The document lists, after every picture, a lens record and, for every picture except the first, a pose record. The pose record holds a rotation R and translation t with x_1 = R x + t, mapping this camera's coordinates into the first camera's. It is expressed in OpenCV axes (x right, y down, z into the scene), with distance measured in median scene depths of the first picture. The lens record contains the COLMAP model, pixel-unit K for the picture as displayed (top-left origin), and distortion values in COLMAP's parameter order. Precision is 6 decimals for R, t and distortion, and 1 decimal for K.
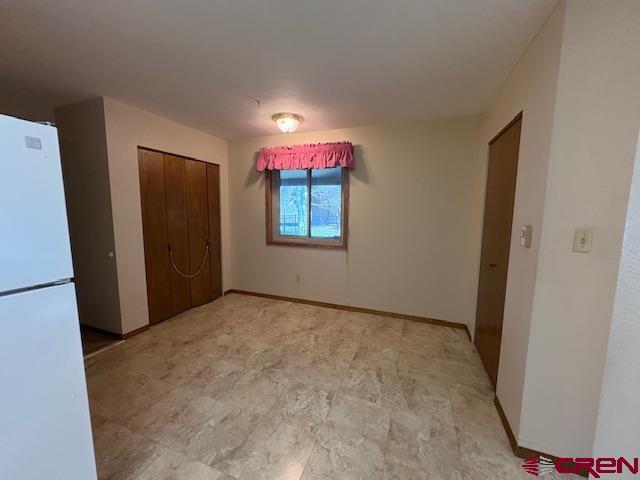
lens RADIAL K [[254.8, 0, 319.5], [0, 254.8, 238.9], [0, 0, 1]] dist [-0.000876, 0.000001]
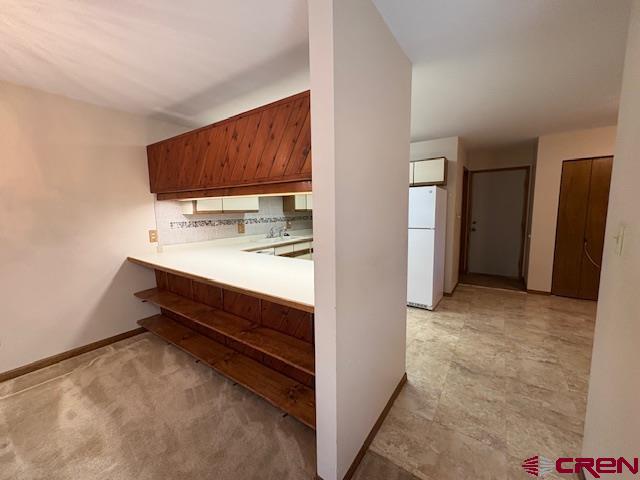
lens RADIAL K [[254.8, 0, 319.5], [0, 254.8, 238.9], [0, 0, 1]] dist [-0.000876, 0.000001]
pose [[-0.249833, 0.102758, -0.962821, 0.806092], [-0.095897, 0.986839, 0.130204, -0.001584], [0.963529, 0.124861, -0.236691, 0.096549]]
